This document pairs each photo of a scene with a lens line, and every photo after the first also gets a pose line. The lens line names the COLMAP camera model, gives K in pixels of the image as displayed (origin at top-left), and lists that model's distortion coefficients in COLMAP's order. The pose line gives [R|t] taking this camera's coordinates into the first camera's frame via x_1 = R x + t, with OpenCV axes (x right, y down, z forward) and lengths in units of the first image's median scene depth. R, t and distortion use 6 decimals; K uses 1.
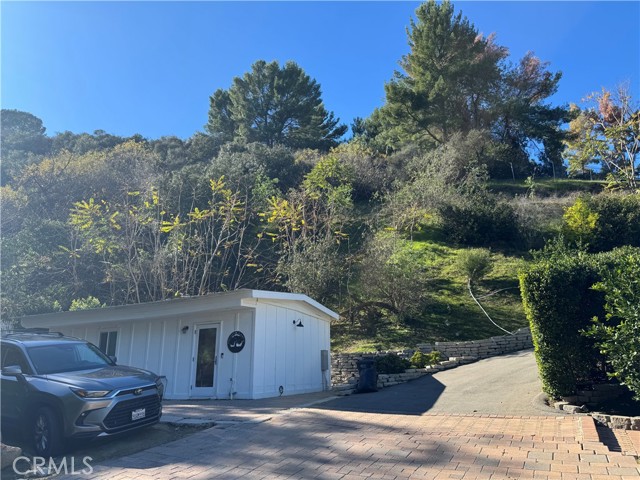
lens RADIAL K [[449.8, 0, 325.0], [0, 449.8, 247.8], [0, 0, 1]] dist [0.055408, -0.063928]
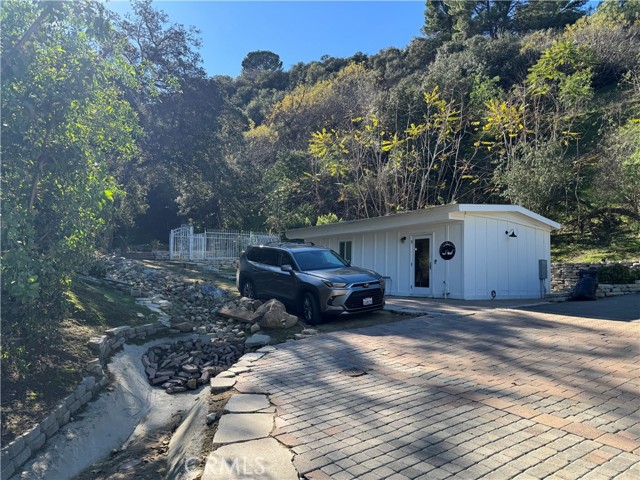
lens RADIAL K [[449.8, 0, 320.0], [0, 449.8, 248.0], [0, 0, 1]] dist [0.055408, -0.063928]
pose [[0.877181, 0.001890, -0.480157, 0.030201], [0.093384, 0.980226, 0.174459, -0.010699], [0.470992, -0.197871, 0.859659, -0.052973]]
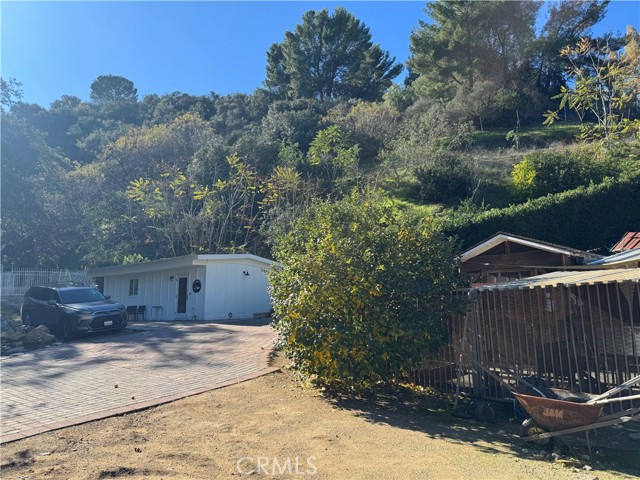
lens RADIAL K [[449.8, 0, 318.9], [0, 449.8, 243.8], [0, 0, 1]] dist [0.055408, -0.063928]
pose [[0.978456, -0.022958, -0.205177, 0.259183], [0.049032, 0.991206, 0.122913, -0.053478], [0.200550, -0.130325, 0.970976, -0.207528]]
